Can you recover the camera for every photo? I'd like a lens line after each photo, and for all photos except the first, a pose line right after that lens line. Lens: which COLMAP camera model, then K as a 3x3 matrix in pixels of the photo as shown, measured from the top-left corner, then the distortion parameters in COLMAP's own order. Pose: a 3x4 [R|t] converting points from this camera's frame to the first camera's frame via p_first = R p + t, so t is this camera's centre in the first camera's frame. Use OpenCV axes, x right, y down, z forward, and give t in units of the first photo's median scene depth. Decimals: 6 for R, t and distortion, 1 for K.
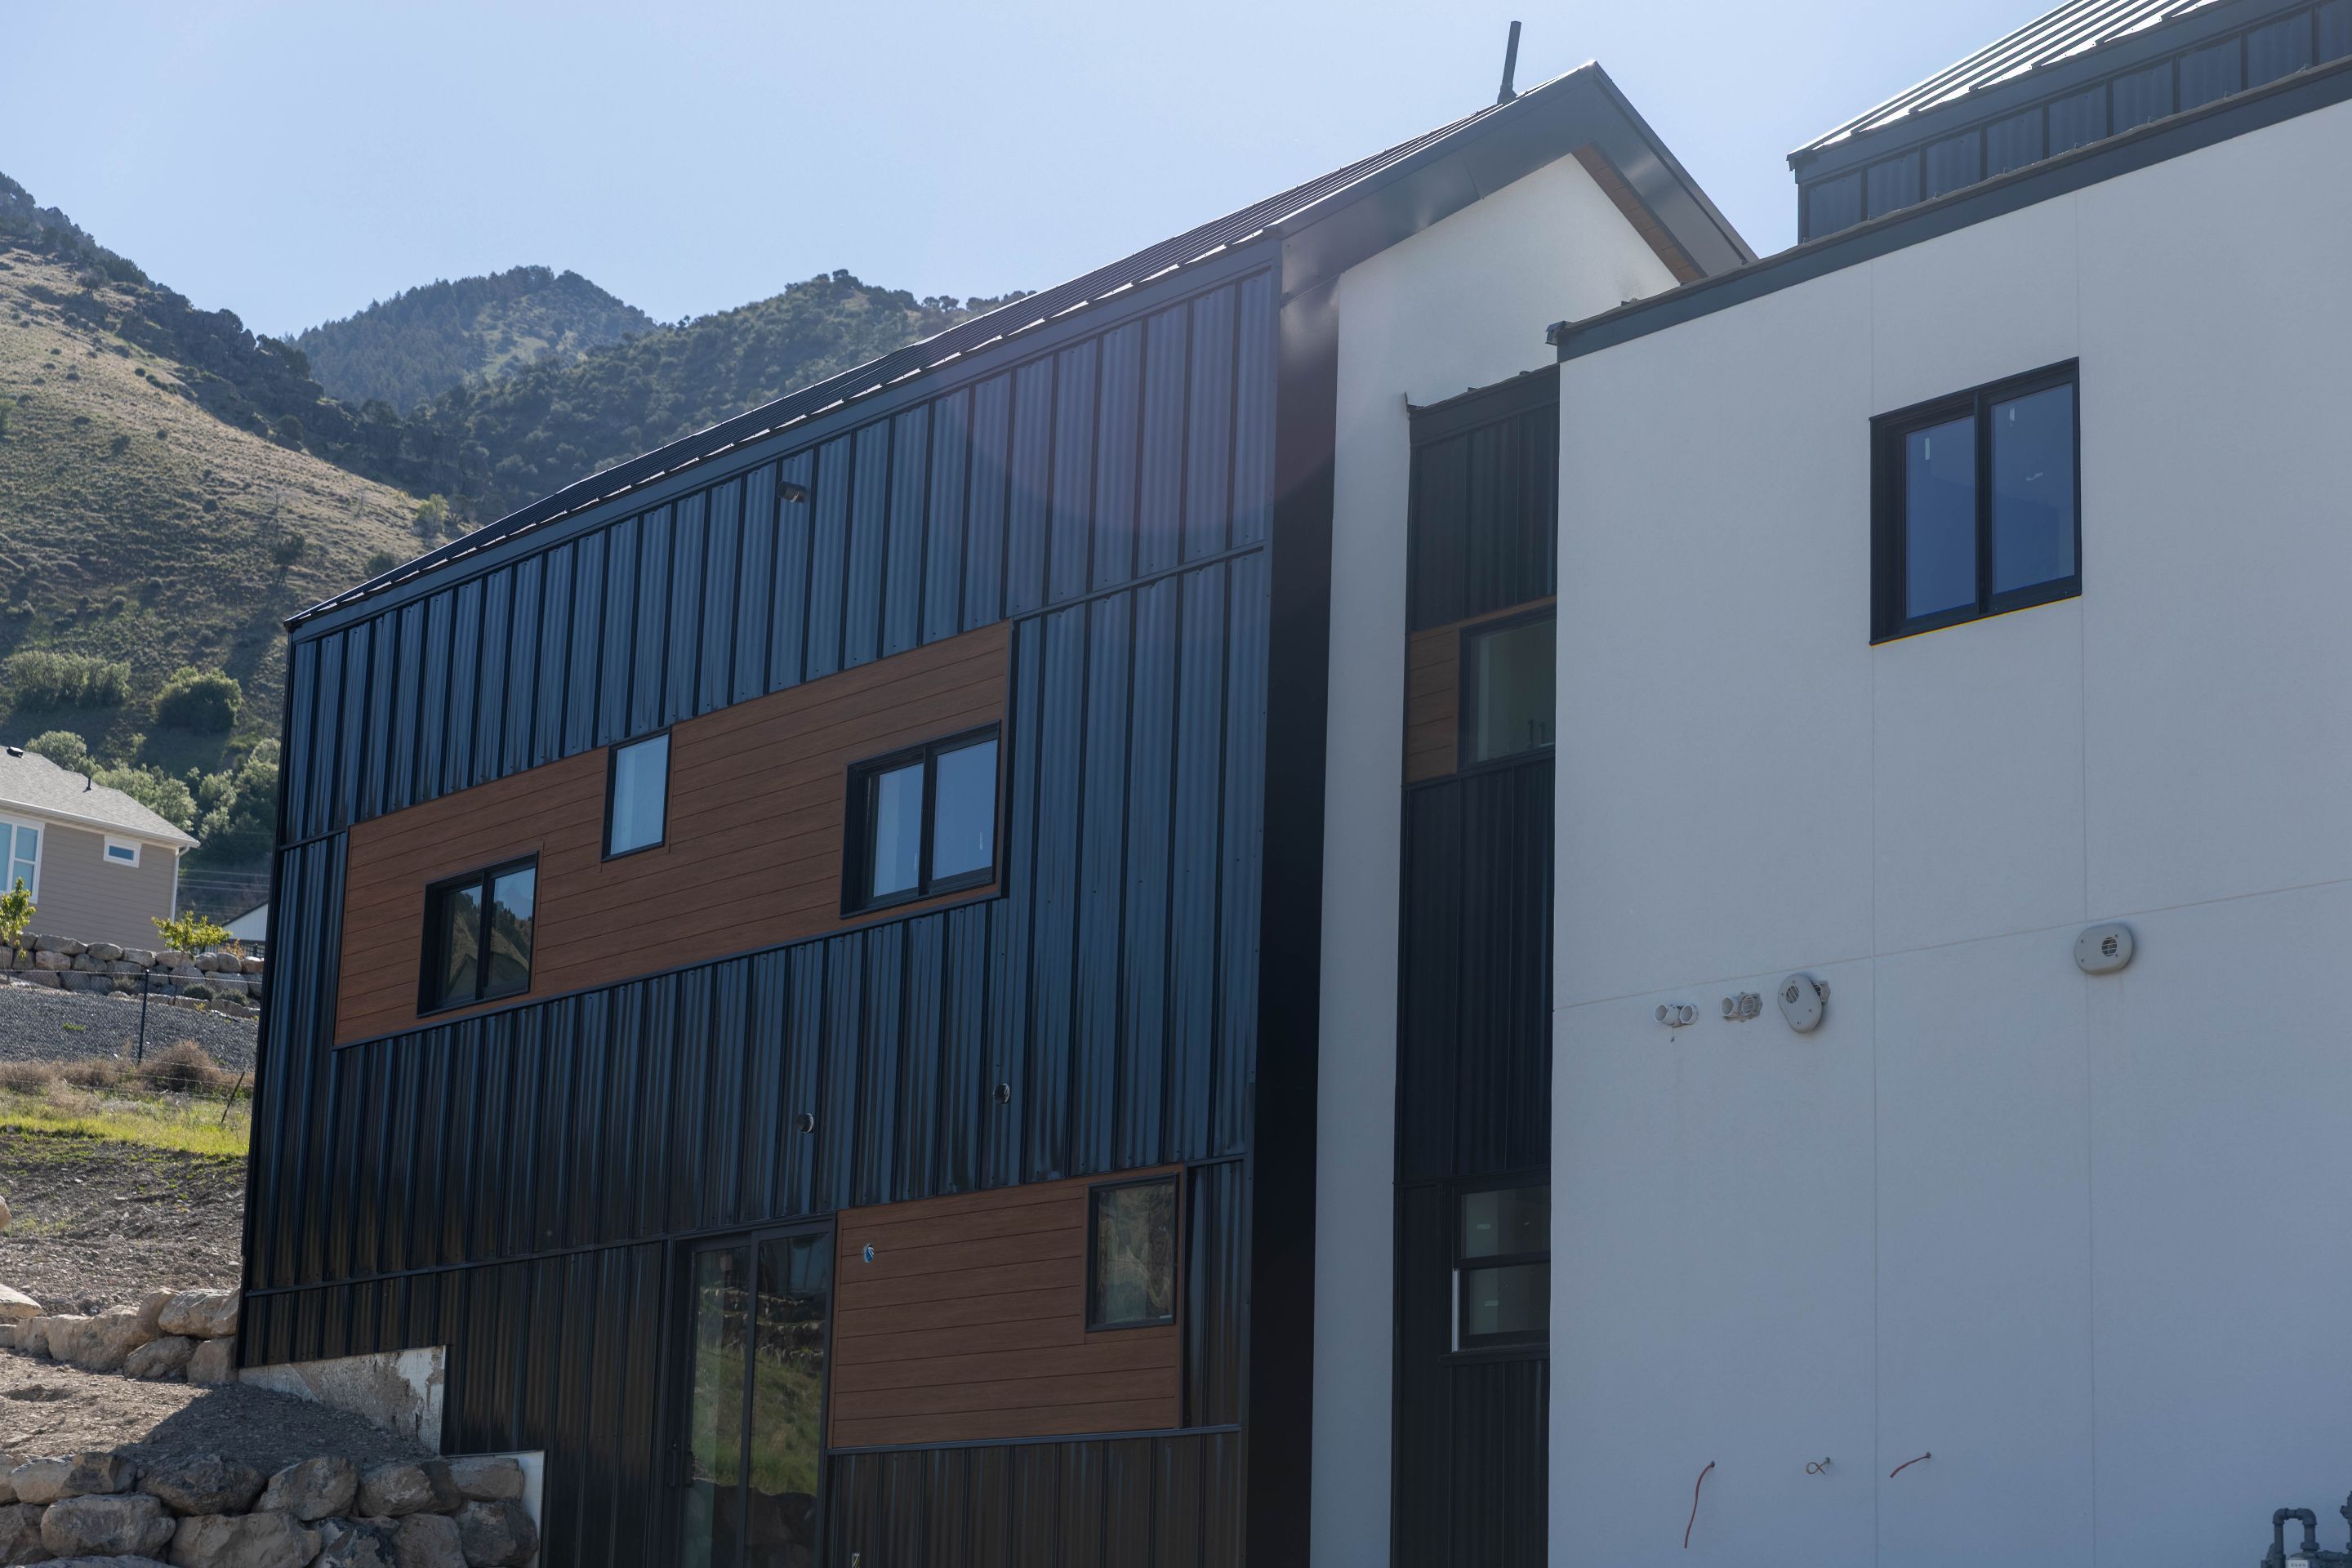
lens RADIAL K [[4298.3, 0, 1176.0], [0, 4298.3, 784.0], [0, 0, 1]] dist [0.024331, -0.092263]
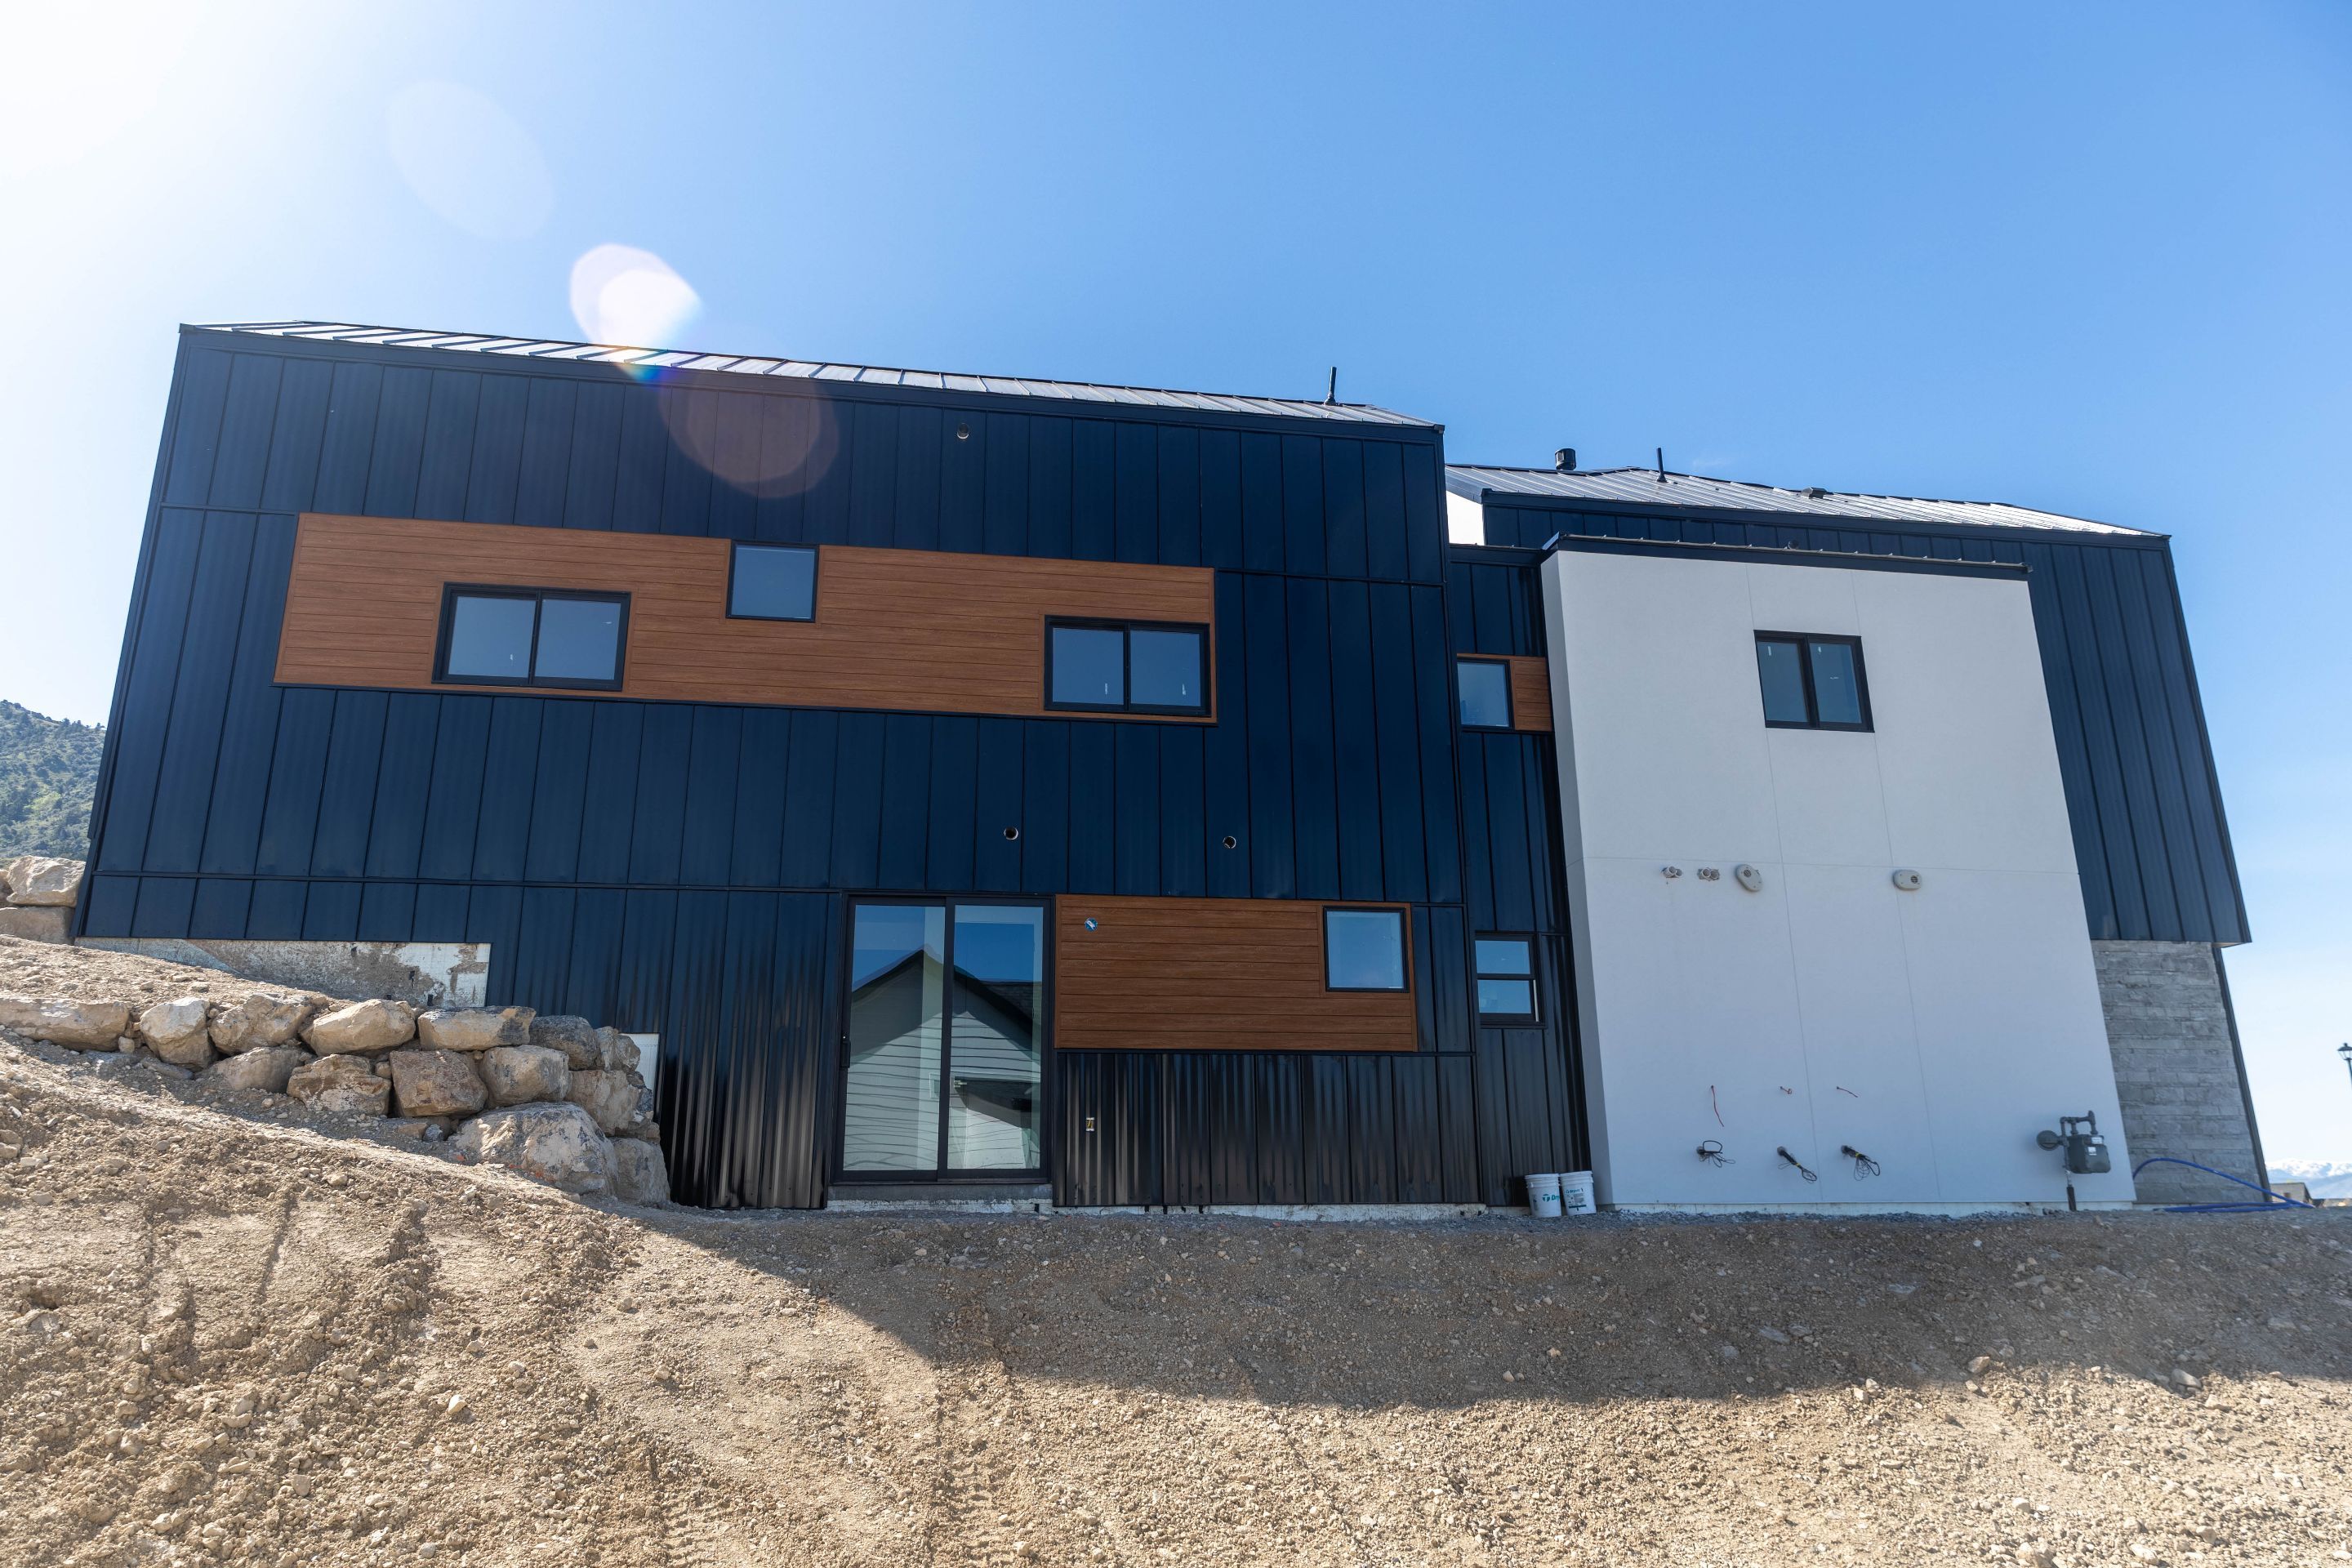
lens RADIAL K [[1560.5, 0, 1173.2], [0, 1560.5, 786.8], [0, 0, 1]] dist [0.011429, 0.000567]
pose [[0.469859, 0.216852, 0.855691, -0.656759], [-0.164256, 0.973905, -0.156618, 0.171644], [-0.867325, -0.066964, 0.493218, 0.832080]]
